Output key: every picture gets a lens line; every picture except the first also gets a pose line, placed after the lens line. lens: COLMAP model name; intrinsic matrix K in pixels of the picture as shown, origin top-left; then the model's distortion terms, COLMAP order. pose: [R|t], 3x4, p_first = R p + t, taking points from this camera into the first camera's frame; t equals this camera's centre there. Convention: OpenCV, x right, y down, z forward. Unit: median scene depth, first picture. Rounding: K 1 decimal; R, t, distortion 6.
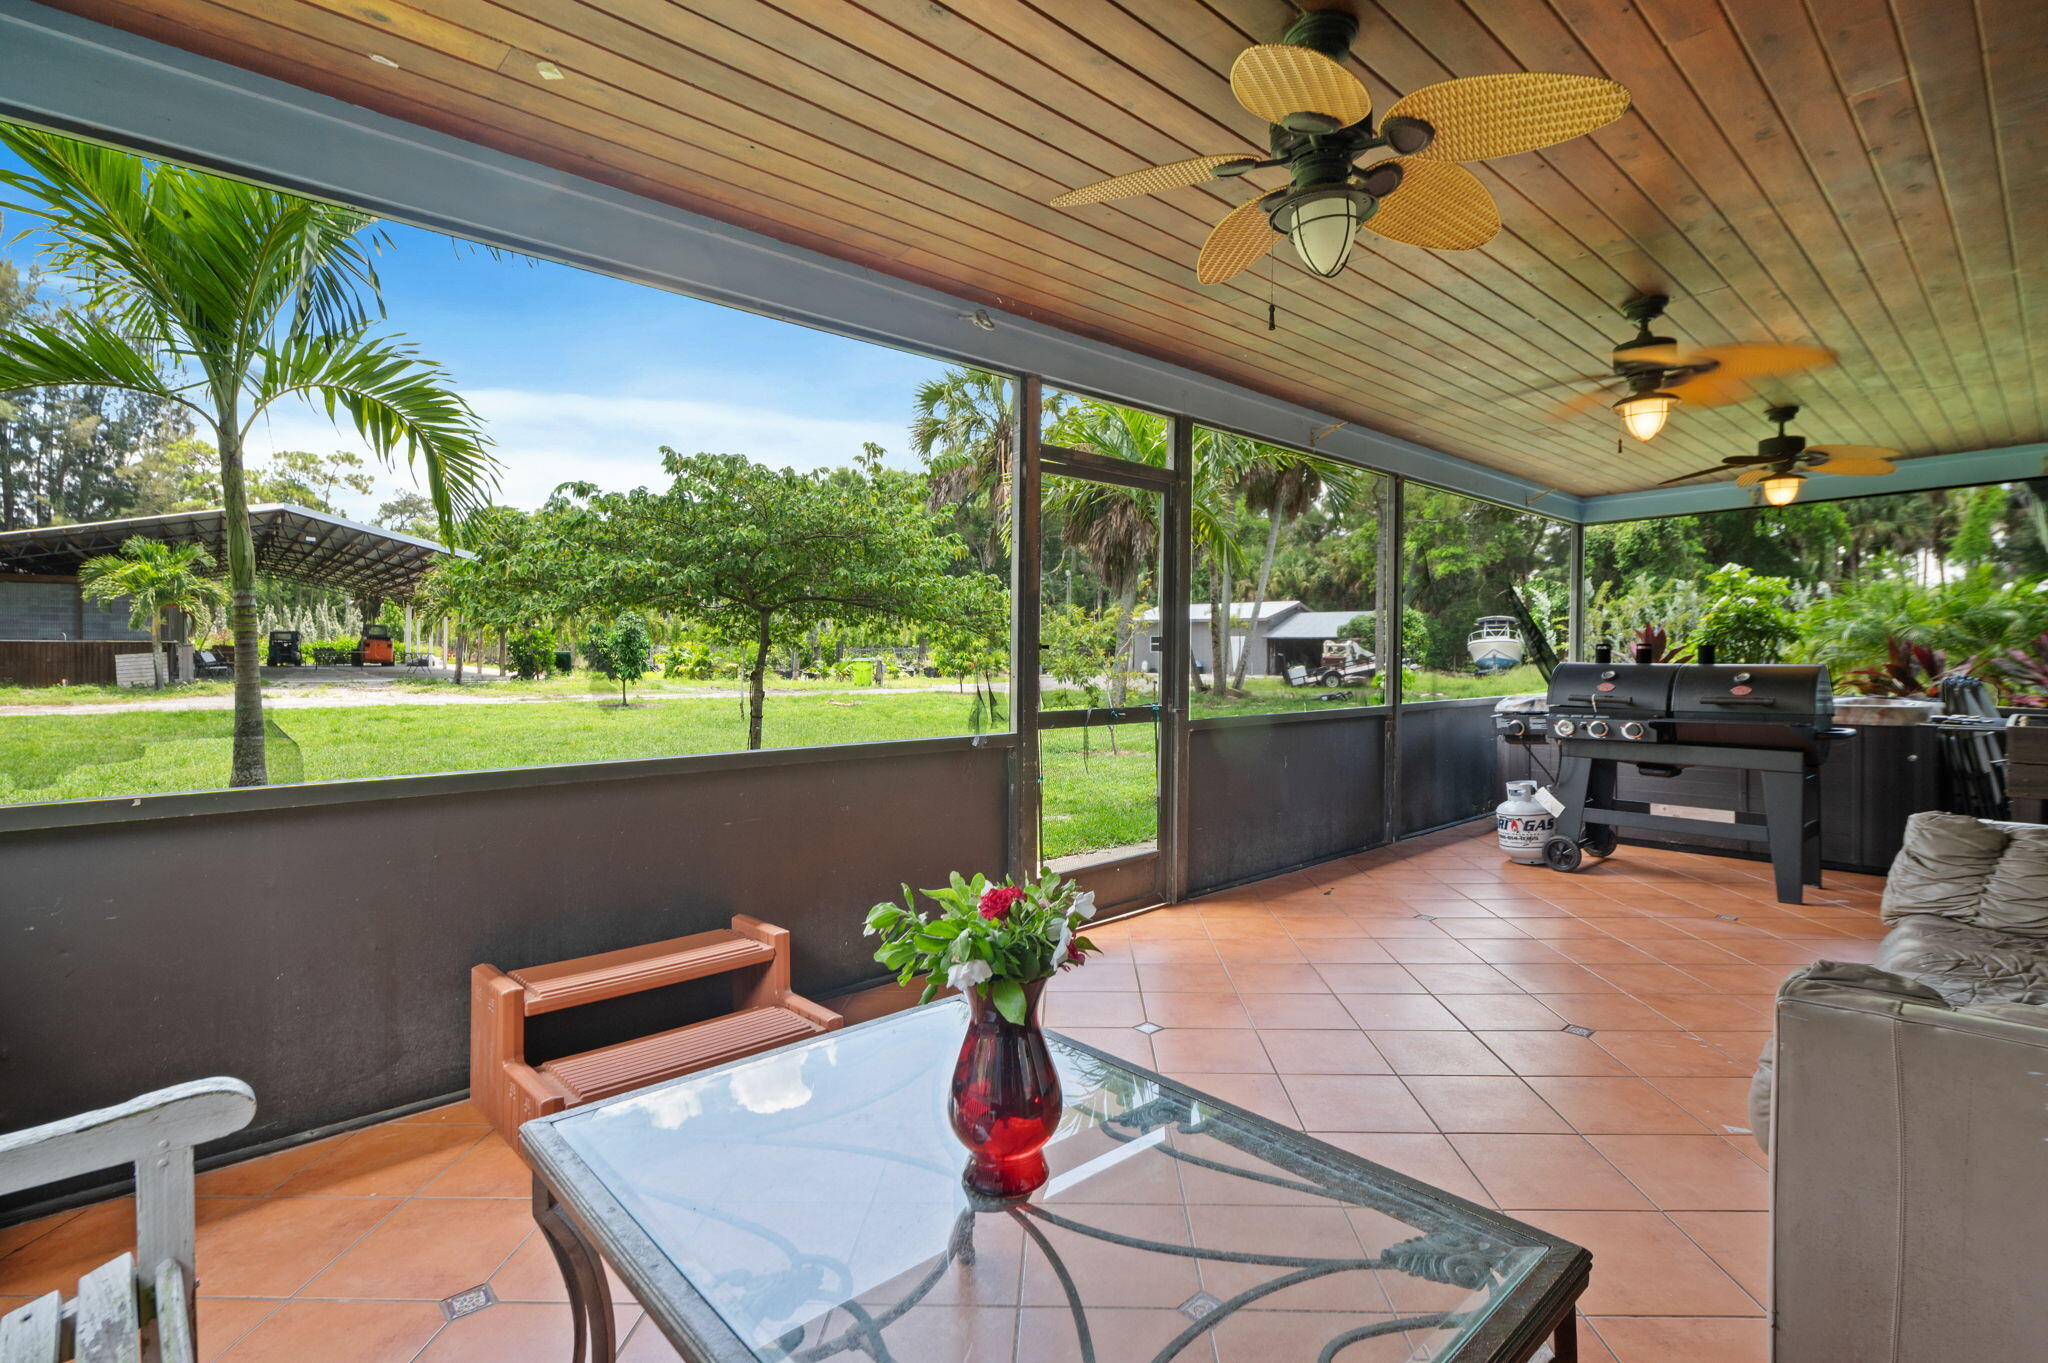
lens RADIAL K [[982.4, 0, 1035.0], [0, 982.4, 677.6], [0, 0, 1]] dist [0.000770, -0.000111]
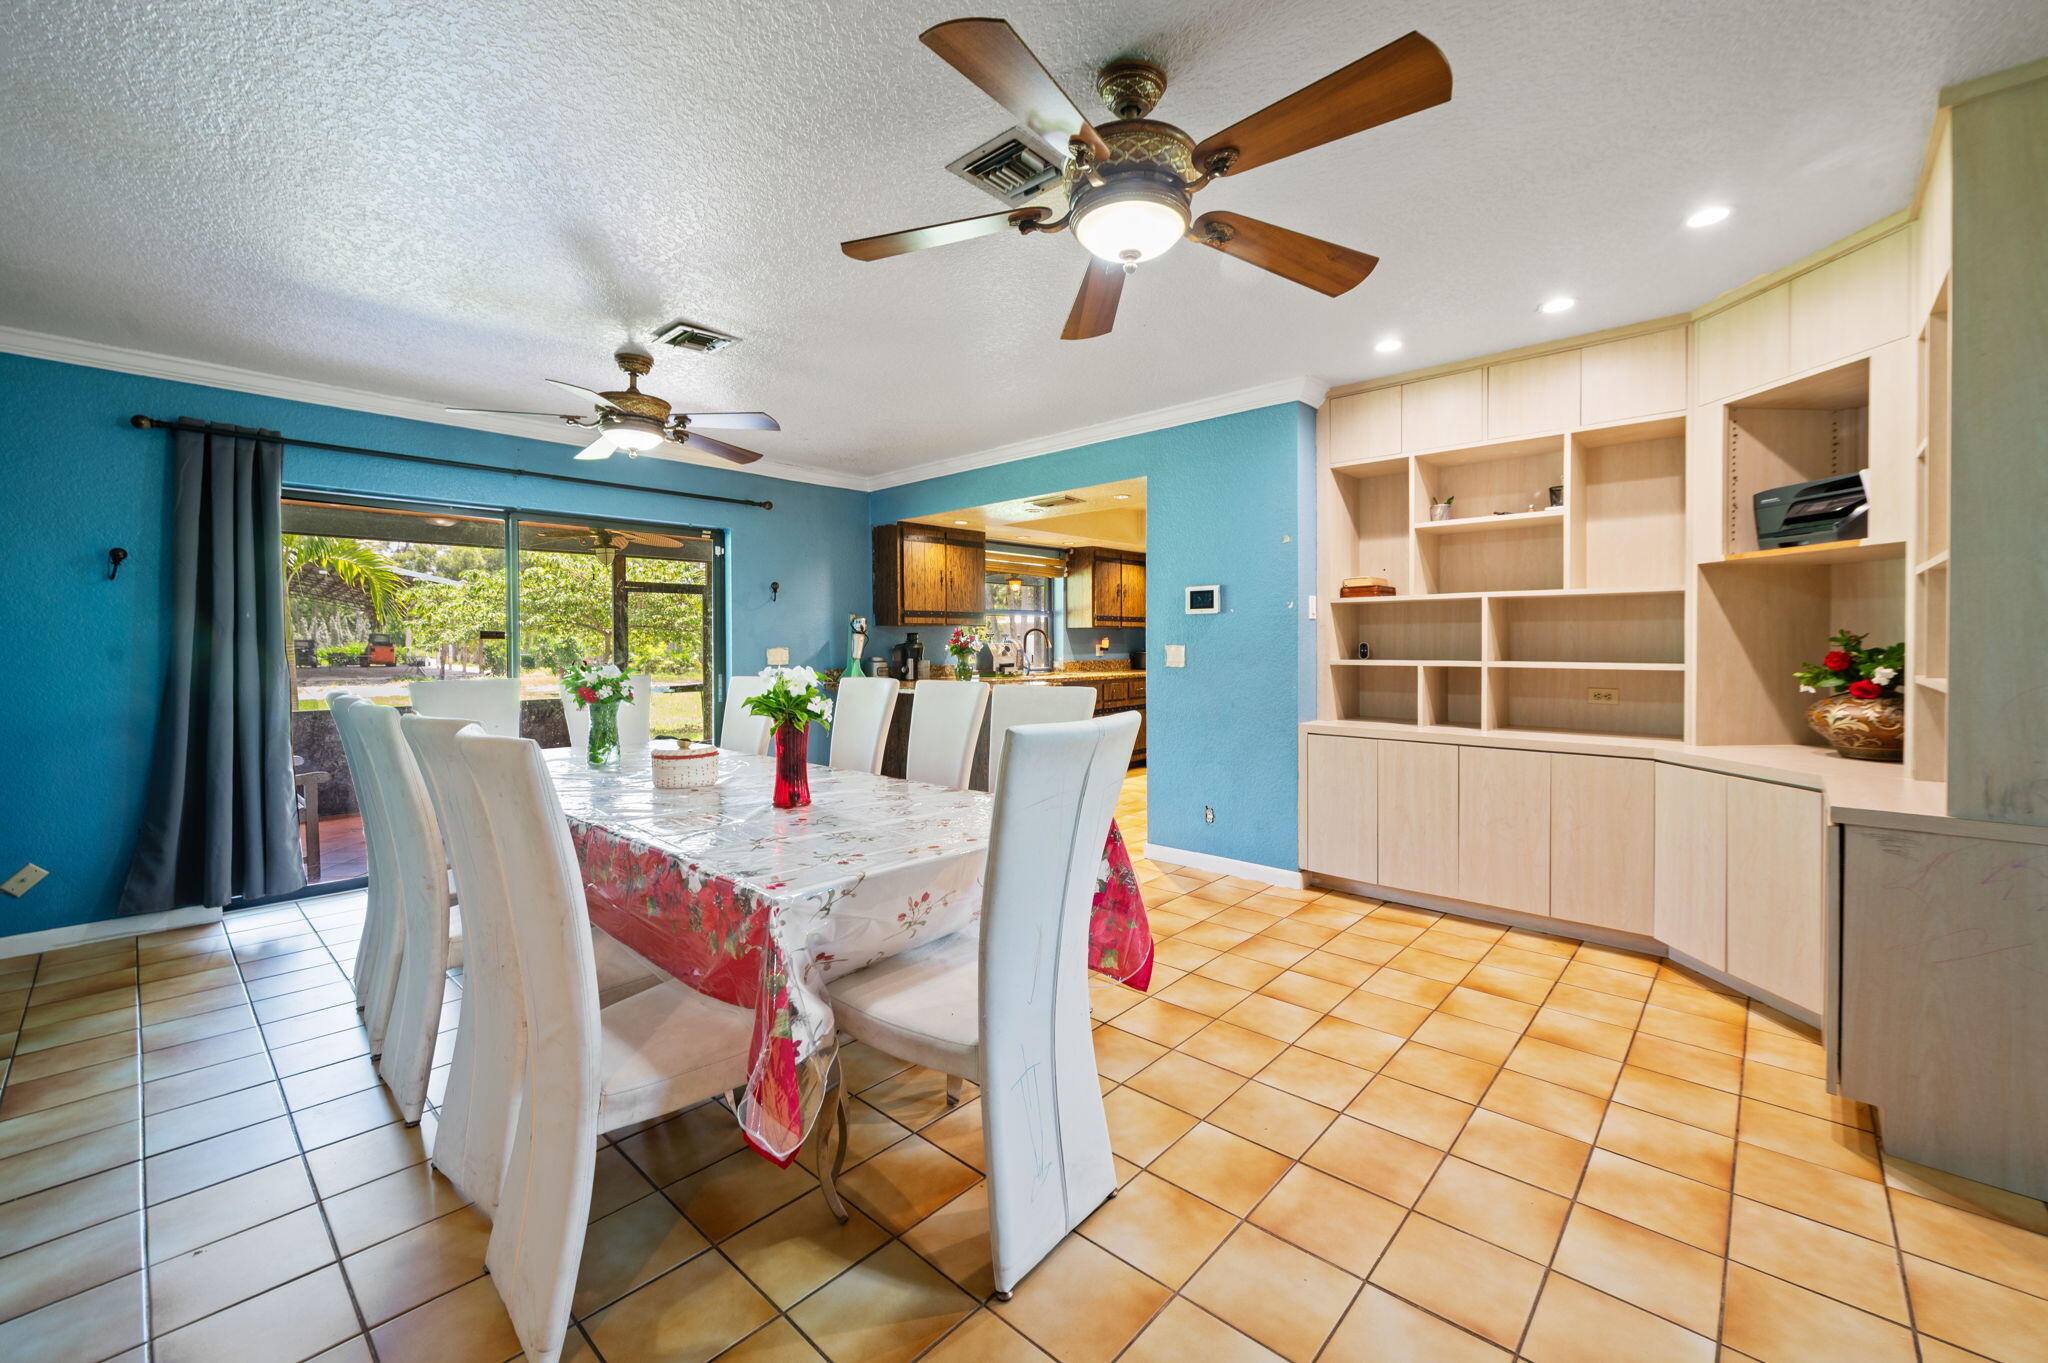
lens RADIAL K [[817.0, 0, 1026.8], [0, 817.0, 666.1], [0, 0, 1]] dist [0.000659, -0.000087]
pose [[0.997214, -0.009844, 0.073940, 0.075148], [0.010165, 0.999940, -0.003967, 0.000061], [-0.073897, 0.004707, 0.997255, -0.101756]]
